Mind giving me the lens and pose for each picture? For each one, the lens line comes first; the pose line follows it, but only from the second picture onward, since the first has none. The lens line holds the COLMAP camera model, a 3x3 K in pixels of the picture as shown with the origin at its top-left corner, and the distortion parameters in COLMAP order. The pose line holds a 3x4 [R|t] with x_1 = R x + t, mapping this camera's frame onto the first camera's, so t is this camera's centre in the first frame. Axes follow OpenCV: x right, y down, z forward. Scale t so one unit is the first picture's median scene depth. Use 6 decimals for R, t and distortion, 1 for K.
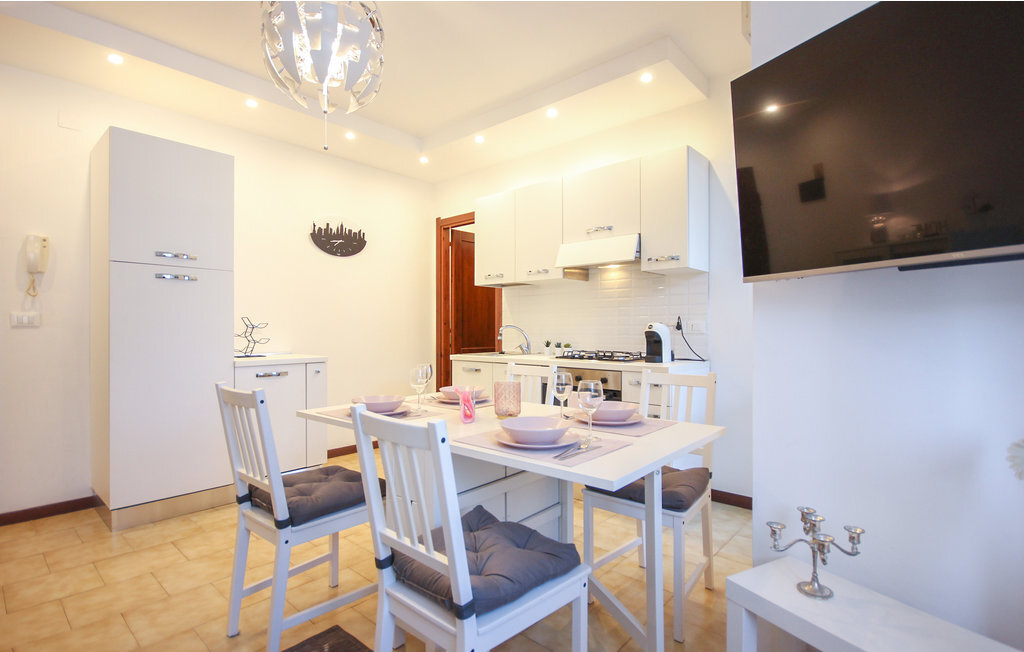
lens RADIAL K [[481.4, 0, 533.2], [0, 481.4, 331.3], [0, 0, 1]] dist [0.000432, -0.012819]
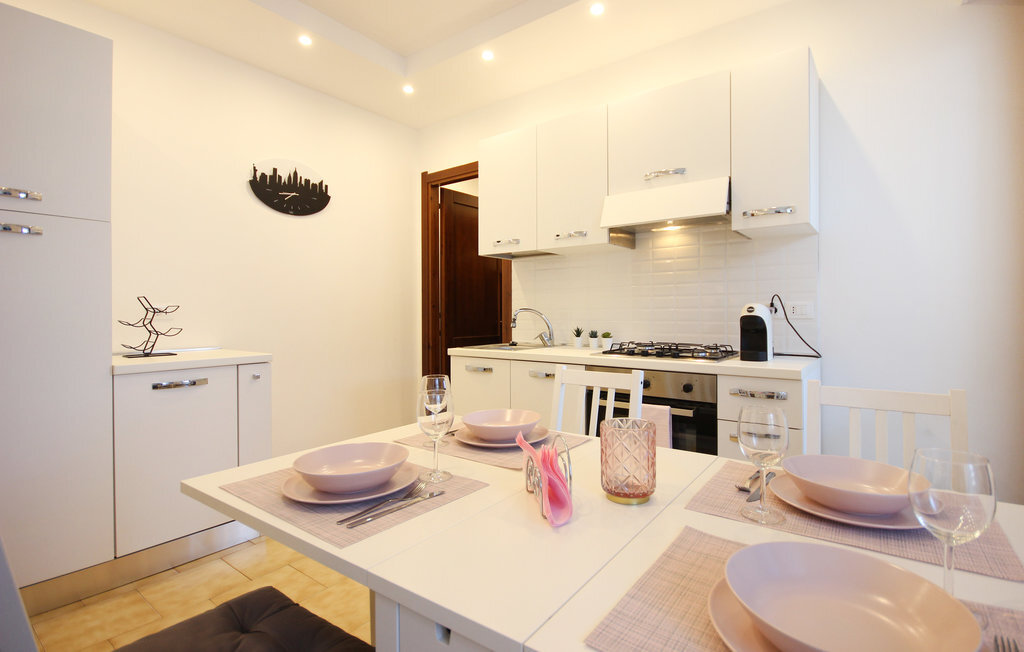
lens RADIAL K [[475.2, 0, 538.4], [0, 475.2, 318.6], [0, 0, 1]] dist [-0.000026, -0.006778]
pose [[0.997178, -0.003441, 0.075000, -0.087996], [0.002938, 0.999972, 0.006822, -0.001219], [-0.075021, -0.006583, 0.997160, 0.262930]]
